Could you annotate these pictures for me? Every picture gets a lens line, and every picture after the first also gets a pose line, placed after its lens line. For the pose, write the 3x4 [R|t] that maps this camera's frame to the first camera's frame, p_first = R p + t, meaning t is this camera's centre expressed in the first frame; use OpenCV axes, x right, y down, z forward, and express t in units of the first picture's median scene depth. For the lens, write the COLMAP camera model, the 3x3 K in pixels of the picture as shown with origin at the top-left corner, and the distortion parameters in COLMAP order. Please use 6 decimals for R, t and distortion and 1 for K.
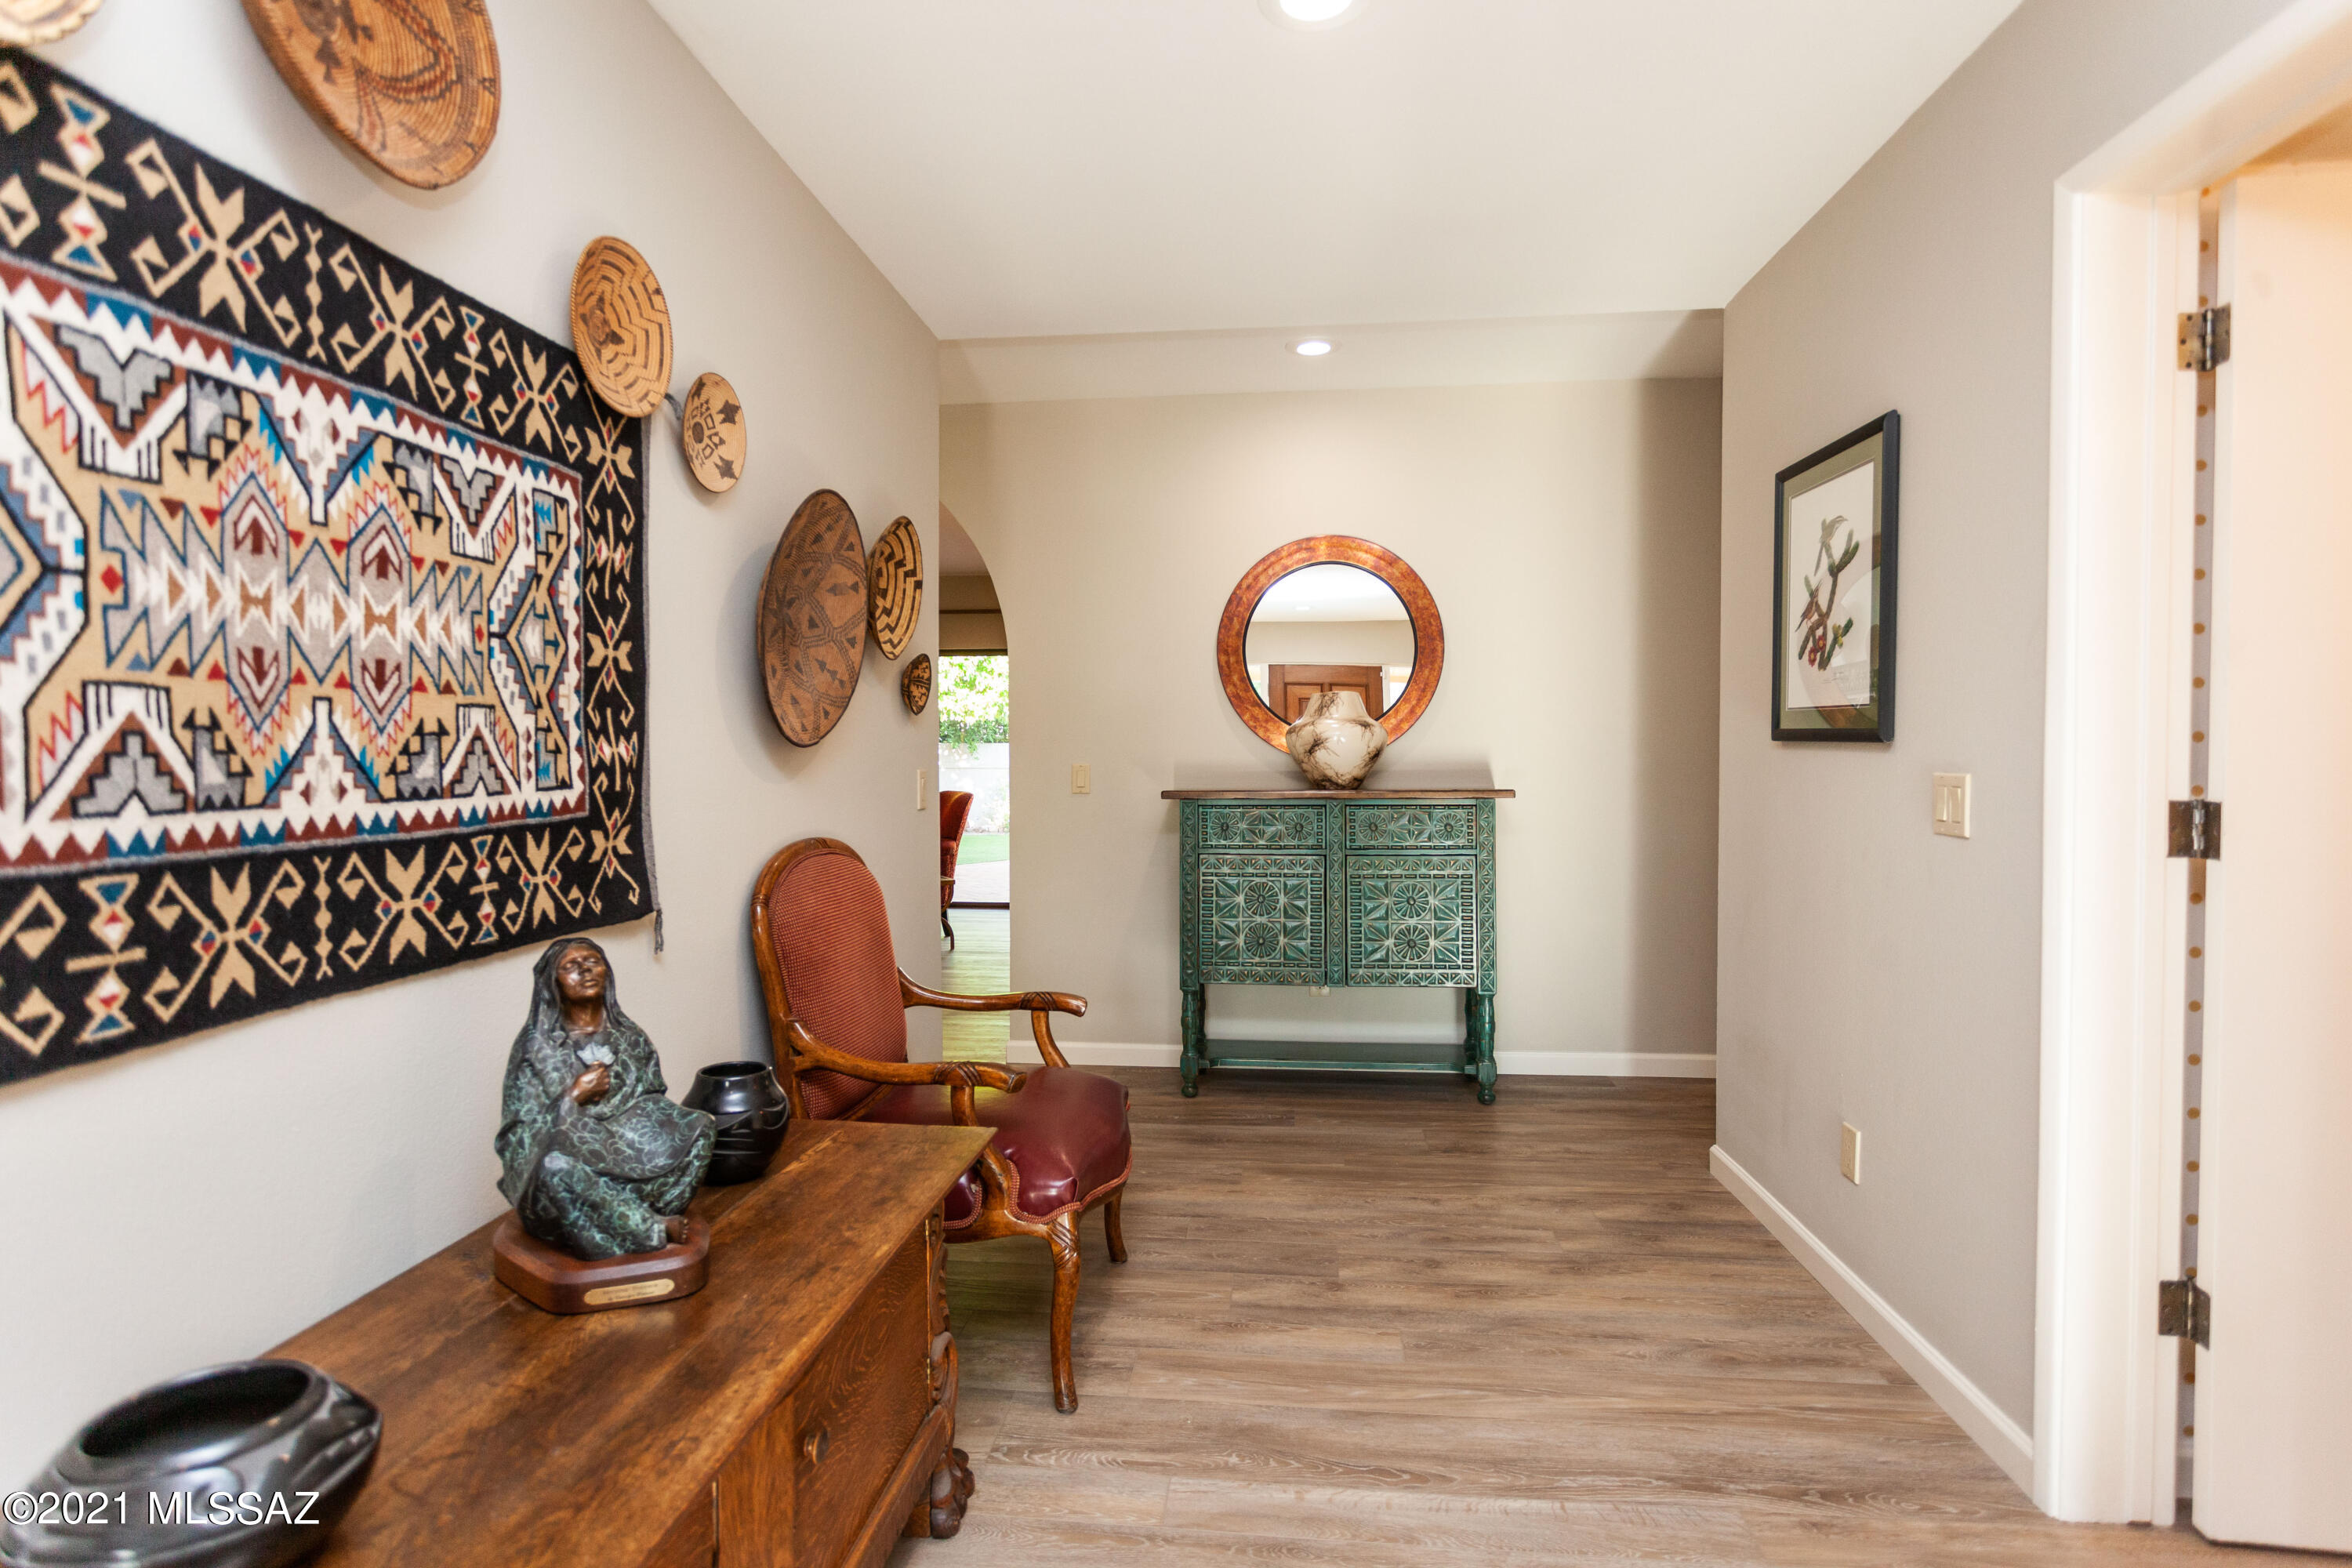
lens RADIAL K [[1180.6, 0, 1181.8], [0, 1180.6, 770.2], [0, 0, 1]] dist [-0.009871, 0.008618]
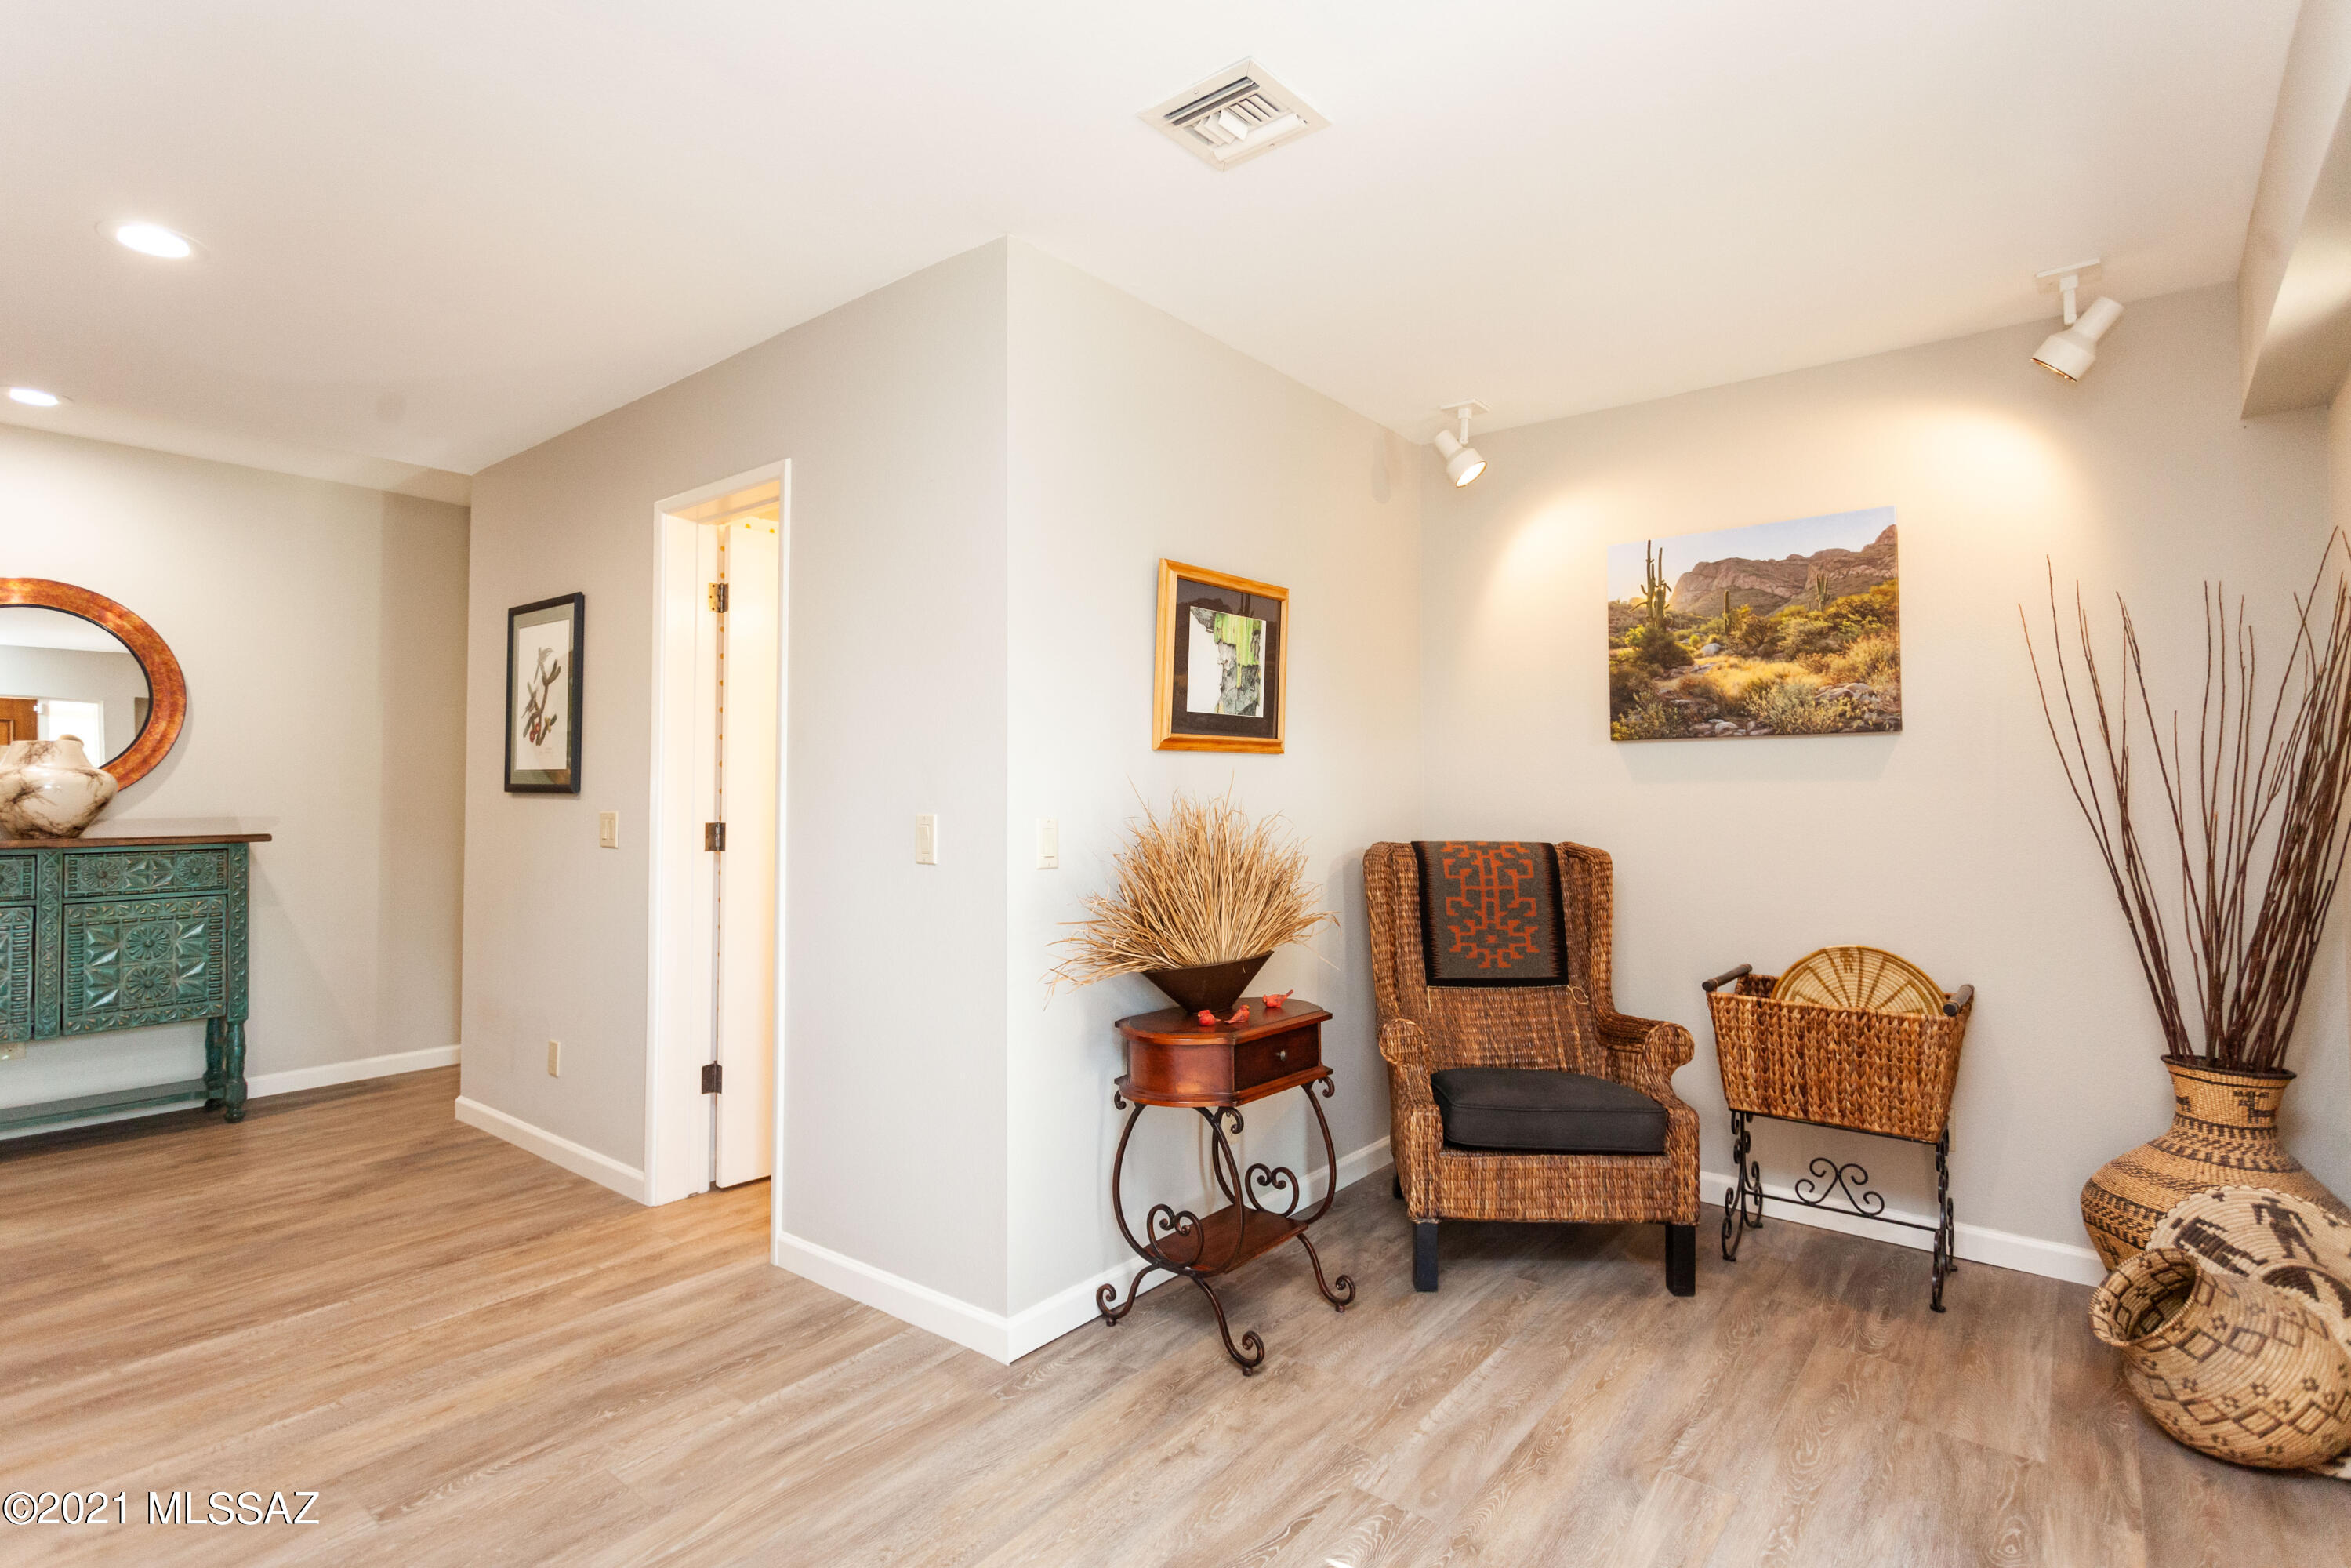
lens RADIAL K [[1151.5, 0, 1171.9], [0, 1151.5, 774.9], [0, 0, 1]] dist [-0.001046, 0.000259]
pose [[0.557855, 0.022408, 0.829636, -0.343580], [0.013939, 0.999241, -0.036362, 0.026348], [-0.829822, 0.031849, 0.557119, -0.748260]]
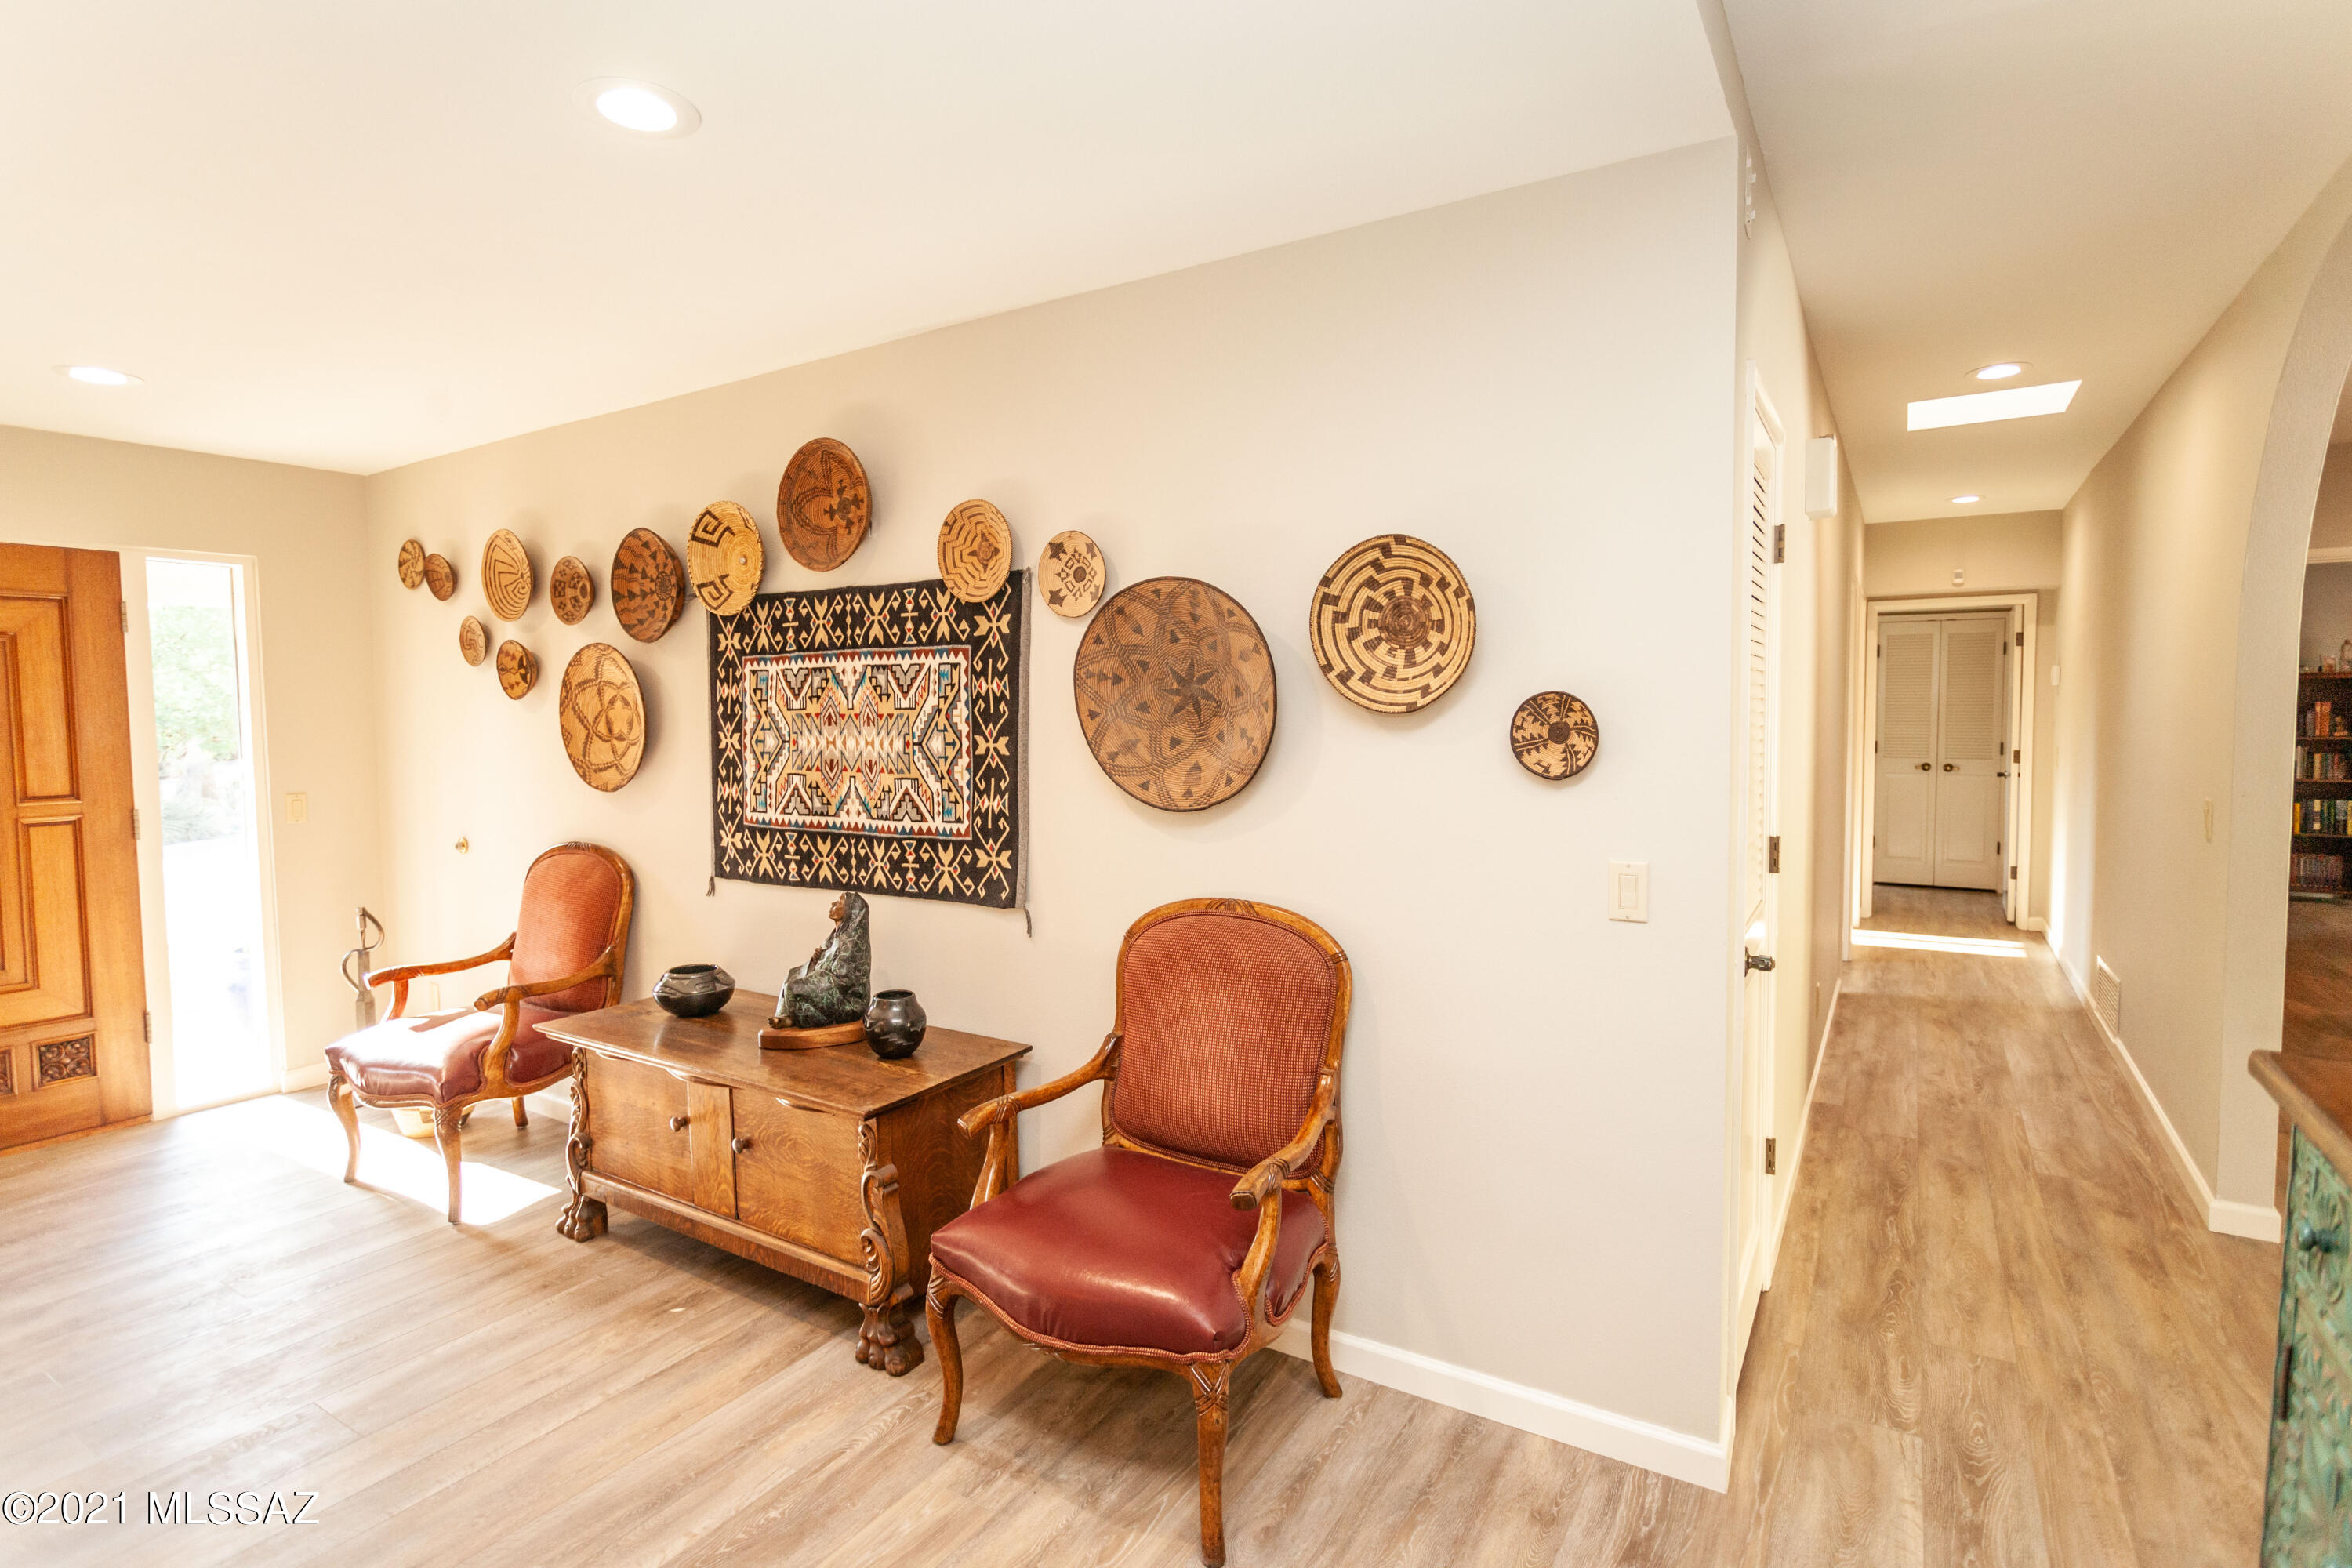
lens RADIAL K [[1180.6, 0, 1181.8], [0, 1180.6, 770.2], [0, 0, 1]] dist [-0.009871, 0.008618]
pose [[-0.458473, 0.052546, -0.887153, 0.895244], [-0.003062, 0.998151, 0.060703, -0.170368], [0.888703, 0.030547, -0.457465, 2.053154]]
